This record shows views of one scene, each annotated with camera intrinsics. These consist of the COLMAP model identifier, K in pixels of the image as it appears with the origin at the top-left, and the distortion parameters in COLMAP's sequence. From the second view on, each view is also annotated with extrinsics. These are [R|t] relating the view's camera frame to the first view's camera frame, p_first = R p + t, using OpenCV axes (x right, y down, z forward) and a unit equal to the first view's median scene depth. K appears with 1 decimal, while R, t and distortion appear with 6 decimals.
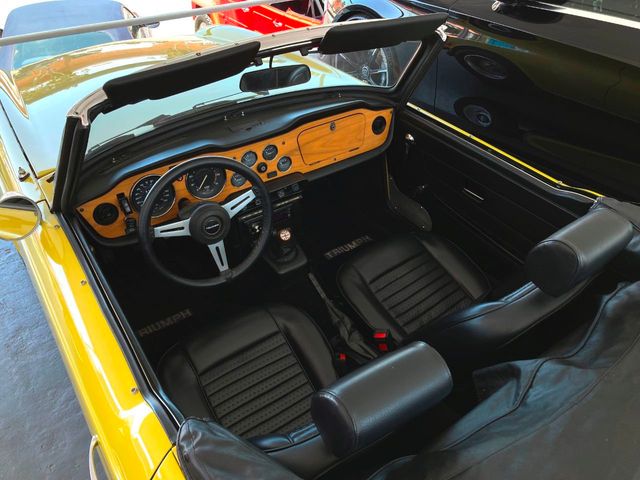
lens RADIAL K [[520.1, 0, 322.7], [0, 520.1, 233.5], [0, 0, 1]] dist [0.065147, -0.131655]
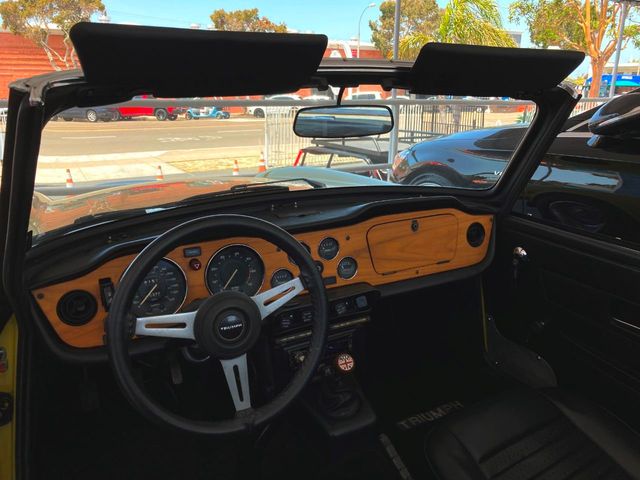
lens RADIAL K [[520.1, 0, 322.7], [0, 520.1, 233.5], [0, 0, 1]] dist [0.065147, -0.131655]
pose [[0.994400, 0.021840, -0.103396, -0.035728], [-0.058745, 0.927550, -0.369052, 0.088410], [0.087845, 0.373060, 0.923639, 0.333756]]
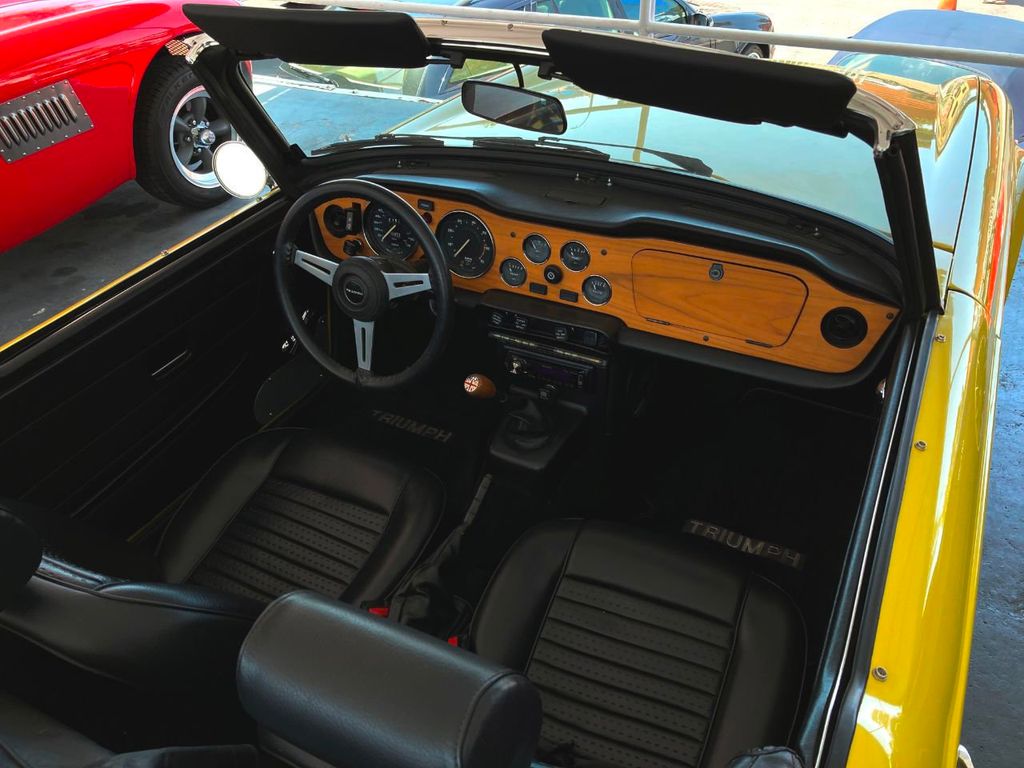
lens RADIAL K [[834.1, 0, 516.9], [0, 834.1, 374.7], [0, 0, 1]] dist [0.045818, -0.074563]
pose [[0.462944, 0.495477, -0.734973, 0.570734], [-0.509984, 0.827078, 0.236341, -0.227969], [0.724982, 0.265412, 0.635577, 0.436419]]
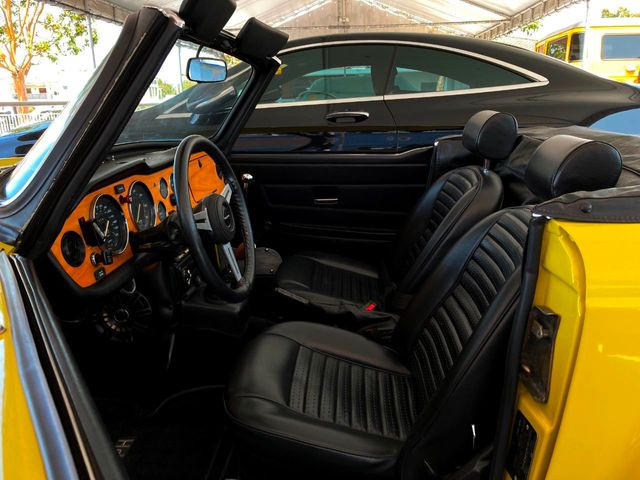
lens RADIAL K [[518.3, 0, 323.0], [0, 518.3, 238.7], [0, 0, 1]] dist [0.005689, 0.003851]
pose [[0.627982, -0.225113, 0.744958, -0.608745], [0.494120, 0.854879, -0.158202, 0.182587], [-0.601236, 0.467446, 0.648082, 0.335271]]
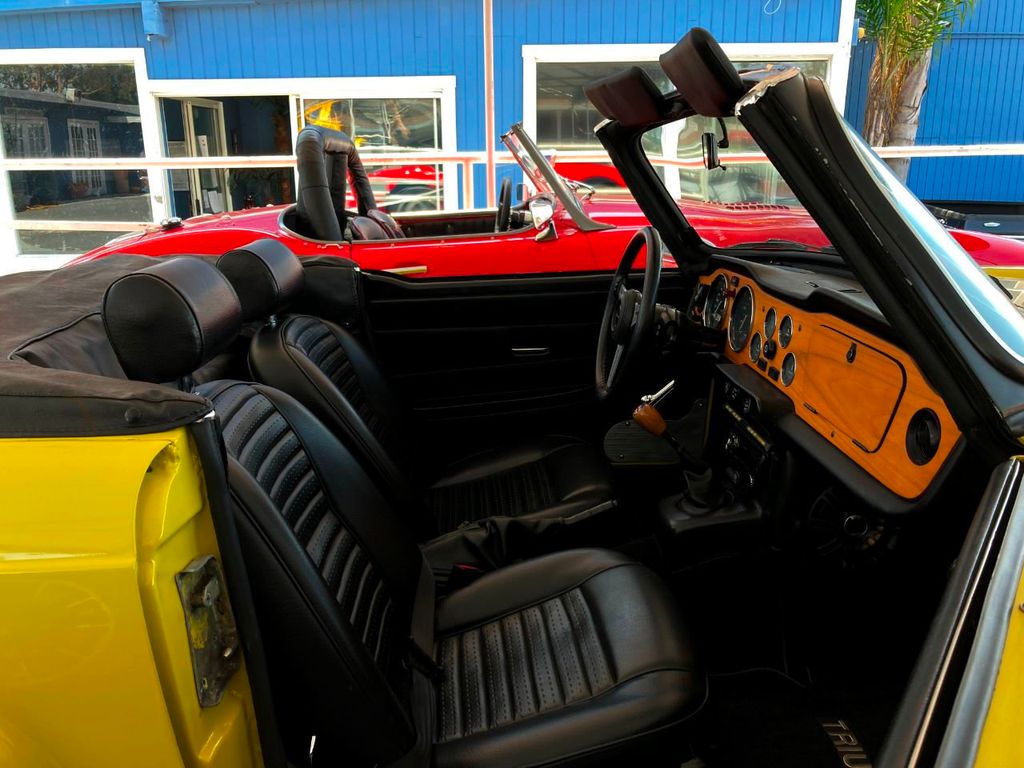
lens RADIAL K [[834.1, 0, 516.9], [0, 834.1, 374.7], [0, 0, 1]] dist [0.045818, -0.074563]
pose [[-0.529888, 0.221905, -0.818521, 0.736725], [-0.506110, 0.691706, 0.515166, -0.421307], [0.680494, 0.687242, -0.254219, 1.059202]]
